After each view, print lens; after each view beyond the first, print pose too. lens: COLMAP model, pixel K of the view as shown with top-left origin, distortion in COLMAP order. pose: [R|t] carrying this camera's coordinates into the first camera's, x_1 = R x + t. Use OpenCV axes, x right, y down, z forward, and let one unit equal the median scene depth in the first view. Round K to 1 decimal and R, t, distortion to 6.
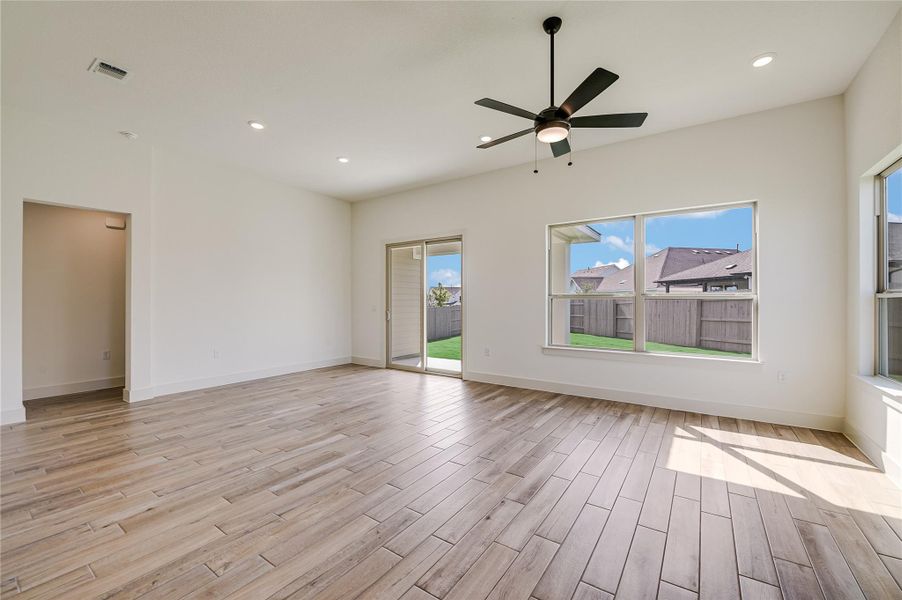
lens RADIAL K [[365.6, 0, 450.8], [0, 365.6, 302.7], [0, 0, 1]] dist [-0.013491, -0.001350]
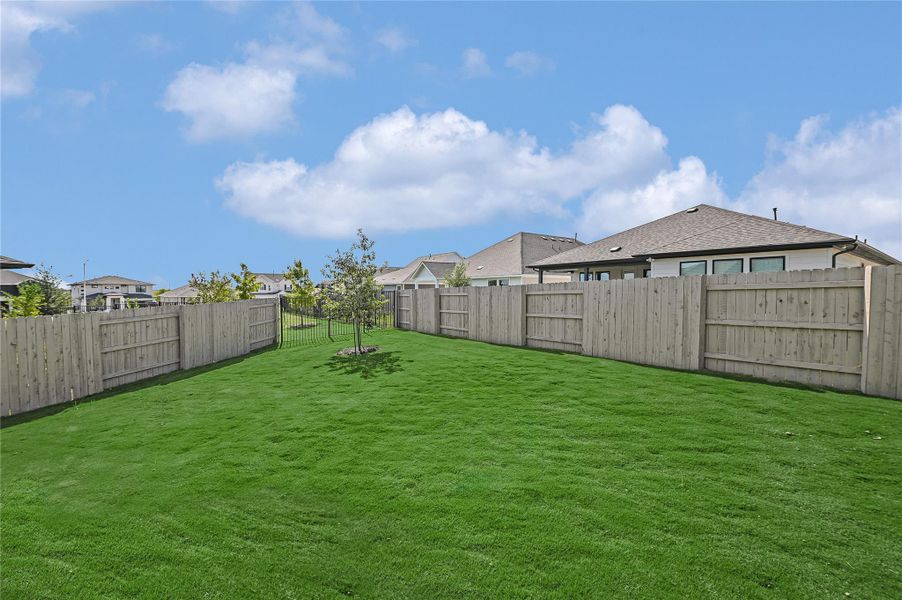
lens RADIAL K [[365.6, 0, 445.3], [0, 365.6, 298.7], [0, 0, 1]] dist [-0.013491, -0.001350]
pose [[0.905781, -0.014164, 0.423510, 0.208587], [0.005867, 0.999765, 0.020887, -0.016588], [-0.423706, -0.016434, 0.905651, 1.844764]]
